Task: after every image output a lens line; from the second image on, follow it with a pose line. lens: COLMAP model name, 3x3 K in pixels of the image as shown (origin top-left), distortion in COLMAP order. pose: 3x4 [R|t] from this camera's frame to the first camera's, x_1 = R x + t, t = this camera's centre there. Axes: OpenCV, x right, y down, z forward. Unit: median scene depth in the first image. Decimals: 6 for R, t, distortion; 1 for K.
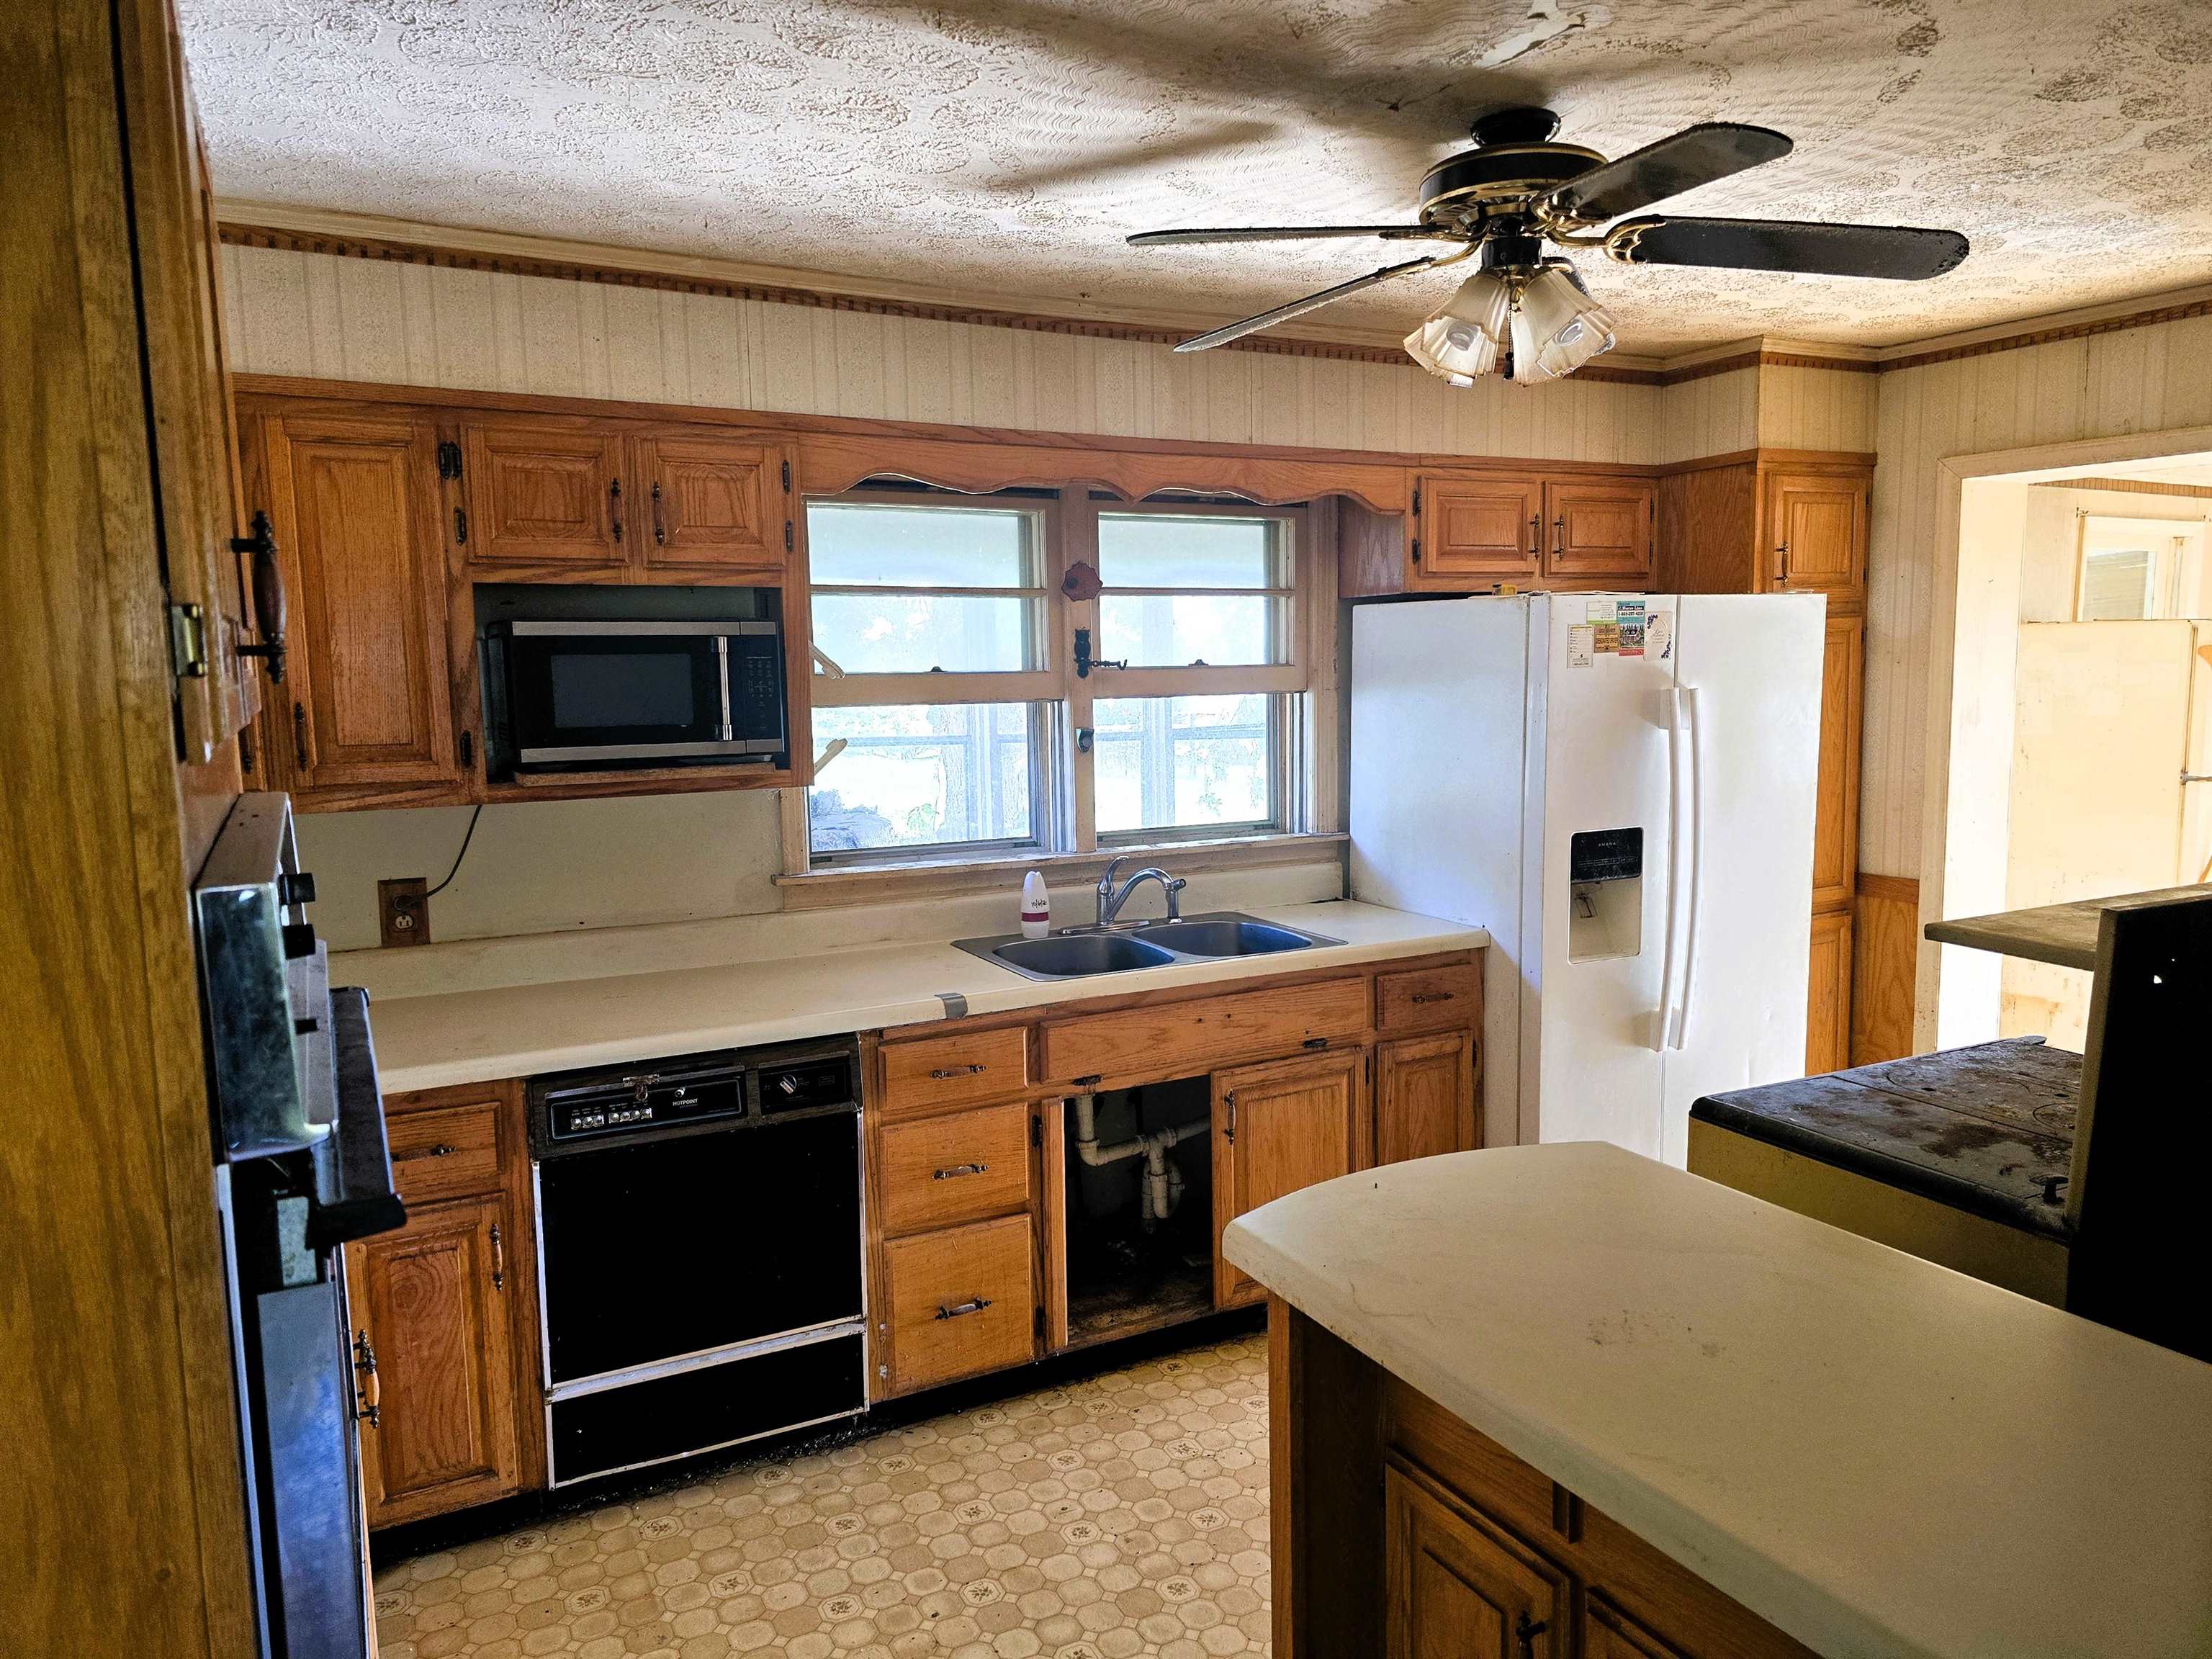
lens RADIAL K [[1481.8, 0, 1135.9], [0, 1481.8, 838.8], [0, 0, 1]] dist [0.064206, -0.056313]
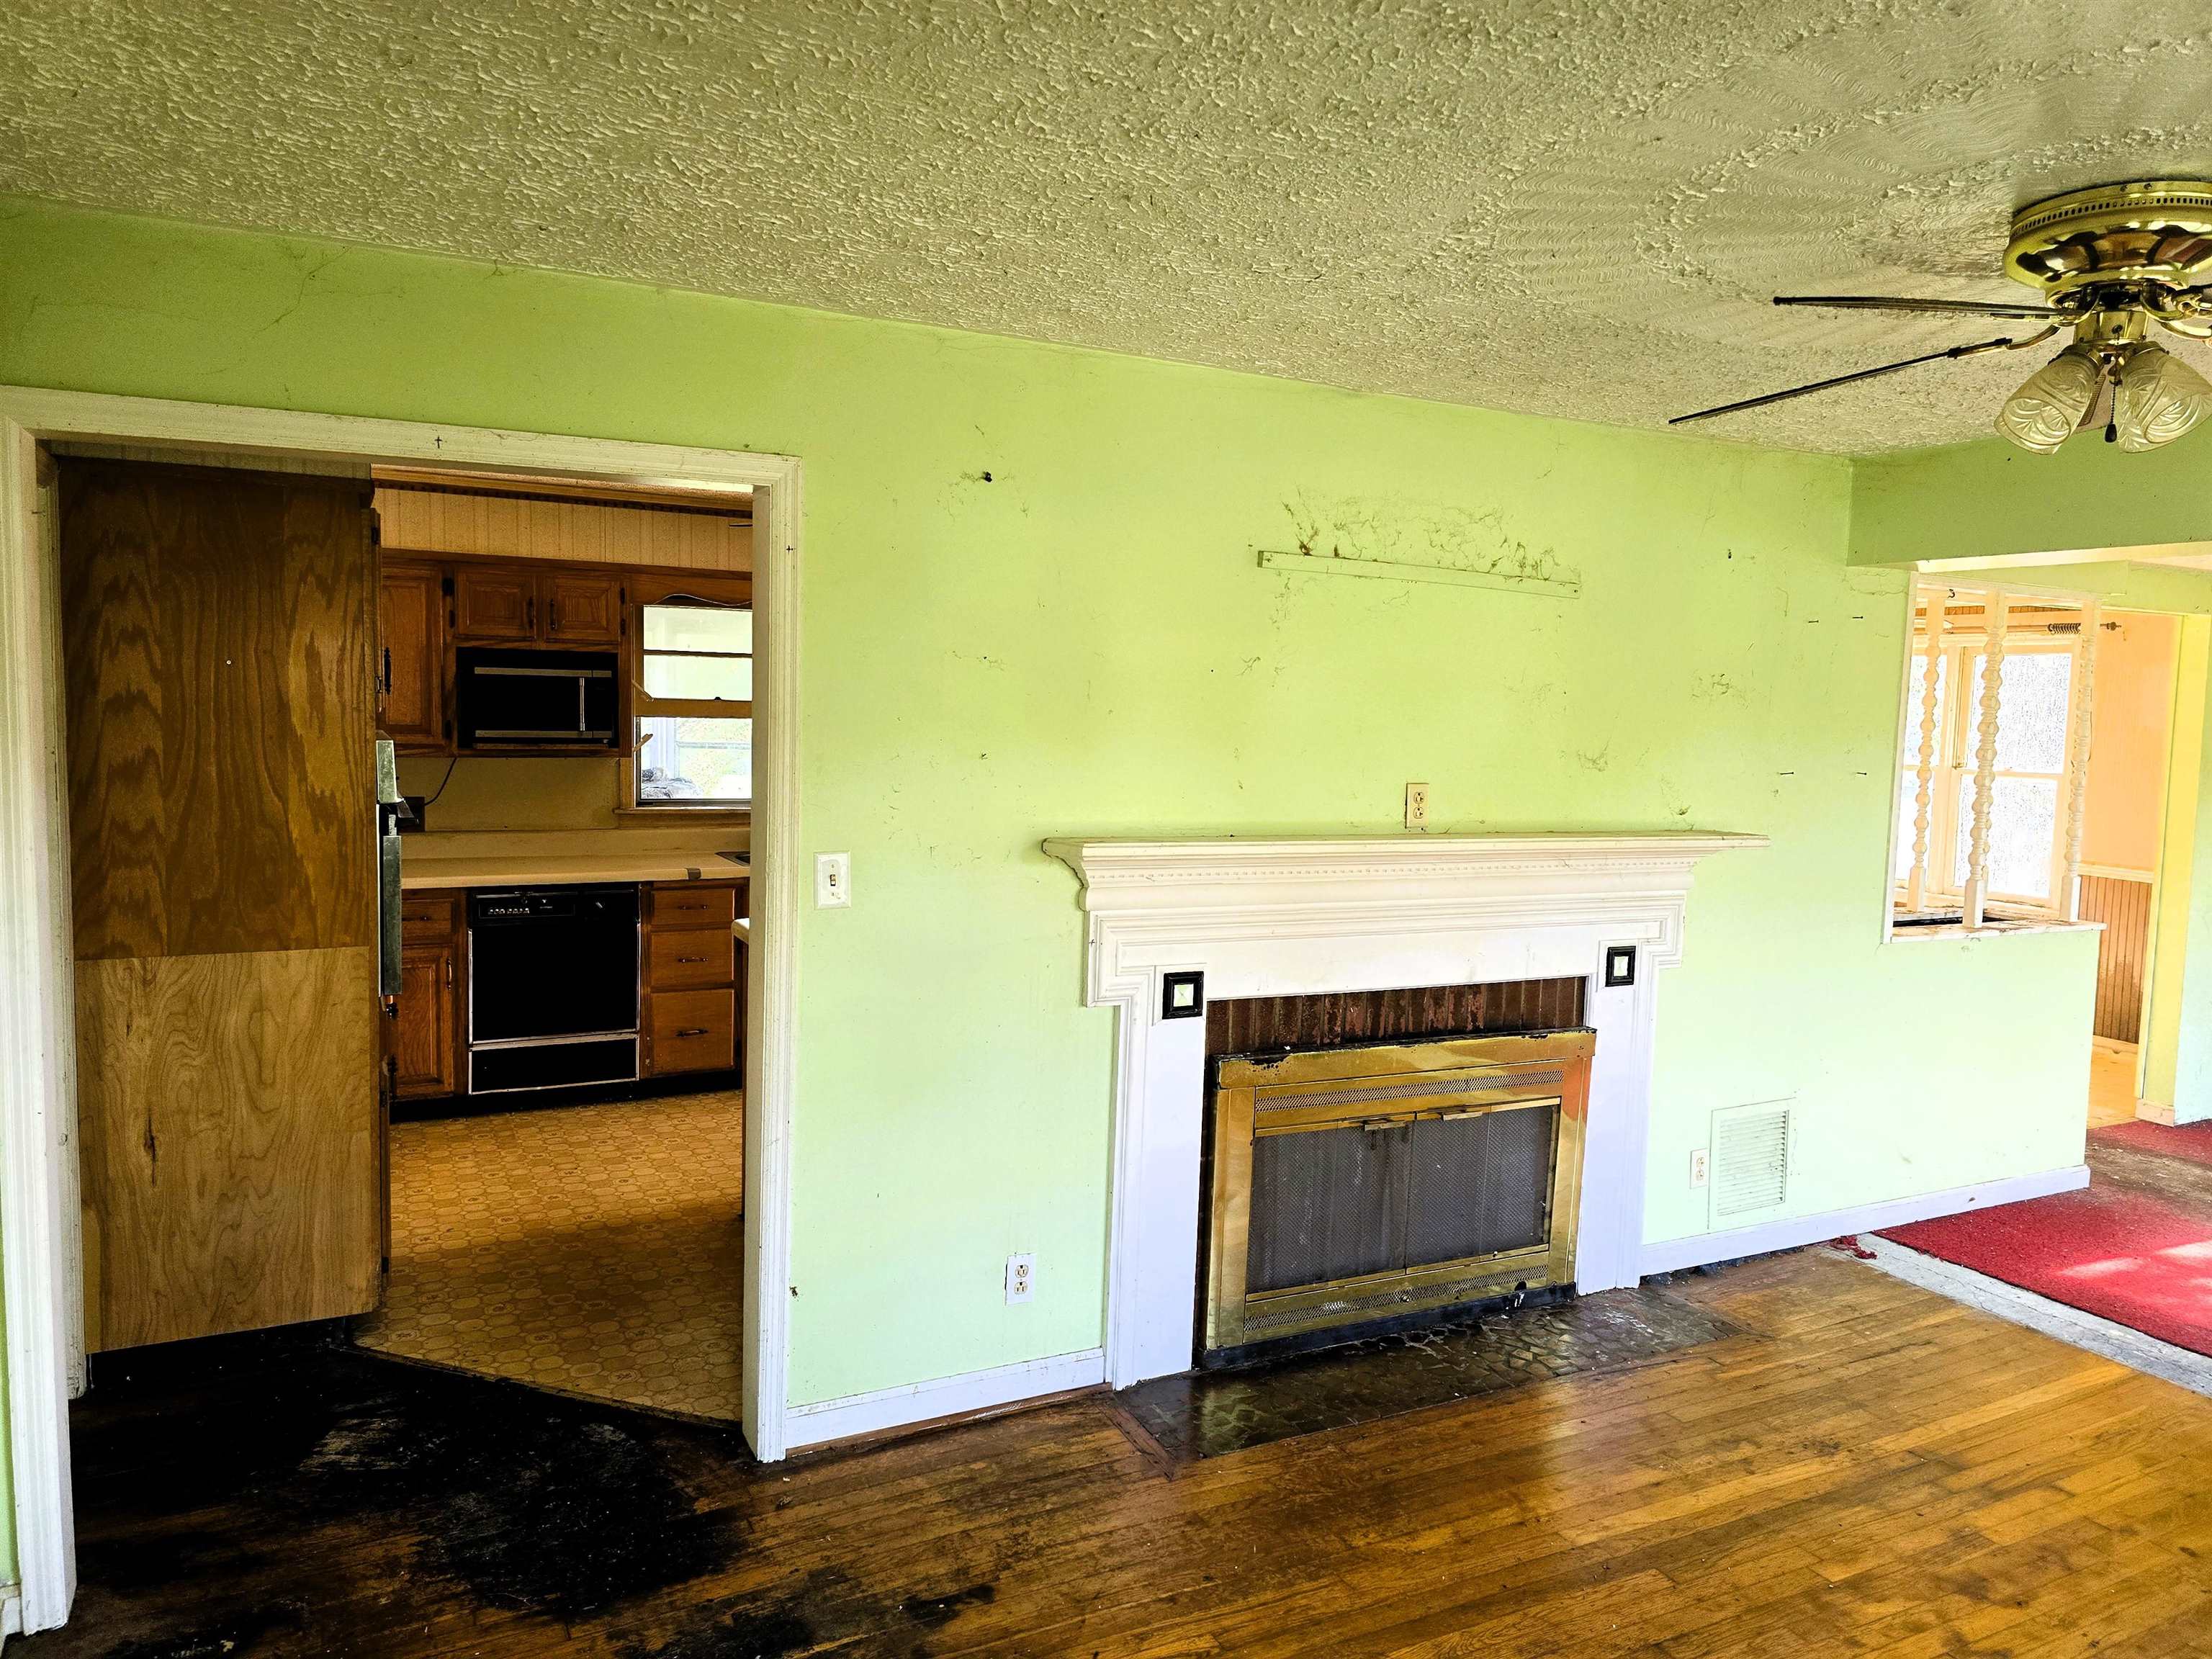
lens RADIAL K [[1481.8, 0, 1102.3], [0, 1481.8, 819.1], [0, 0, 1]] dist [0.064206, -0.056313]
pose [[0.999102, 0.038804, -0.017010, 0.447912], [-0.039442, 0.998465, -0.038879, 0.099373], [0.015475, 0.039515, 0.999099, -0.944851]]
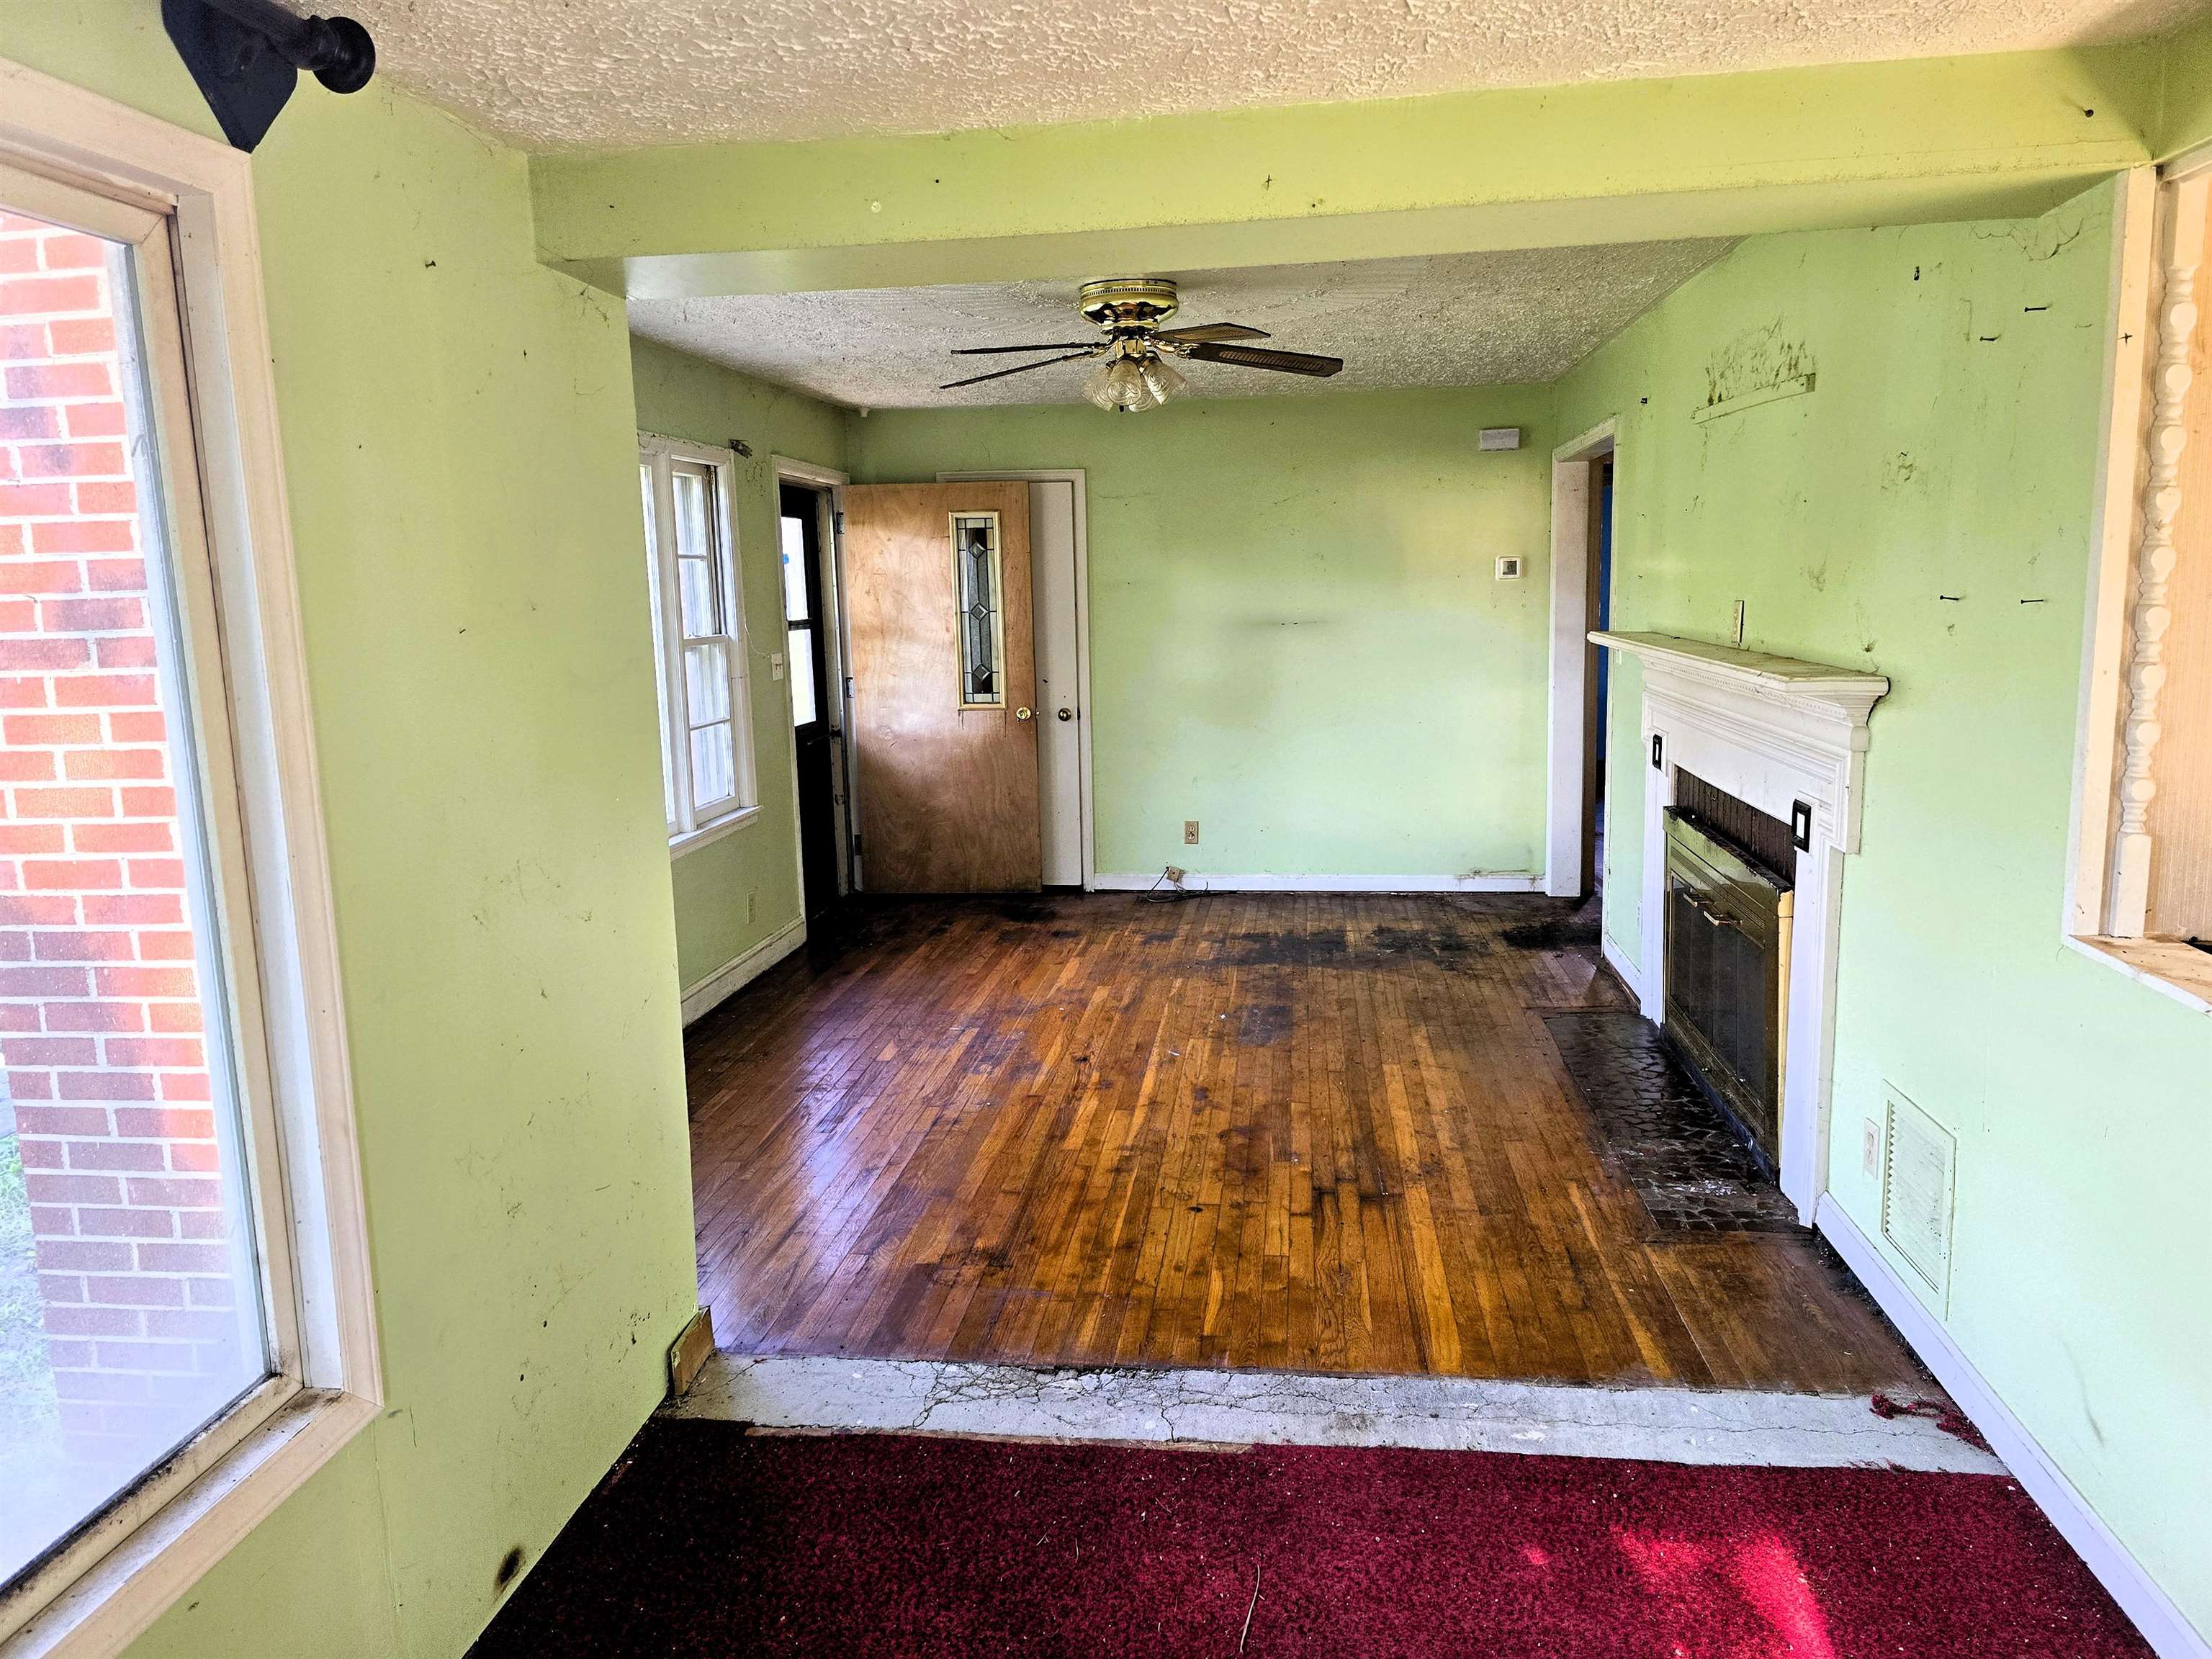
lens RADIAL K [[1481.8, 0, 1105.4], [0, 1481.8, 810.7], [0, 0, 1]] dist [0.064206, -0.056313]
pose [[-0.580162, 0.151978, -0.800197, 2.162277], [-0.064250, 0.970837, 0.230970, -0.084618], [0.811963, 0.185413, -0.553478, 0.654776]]
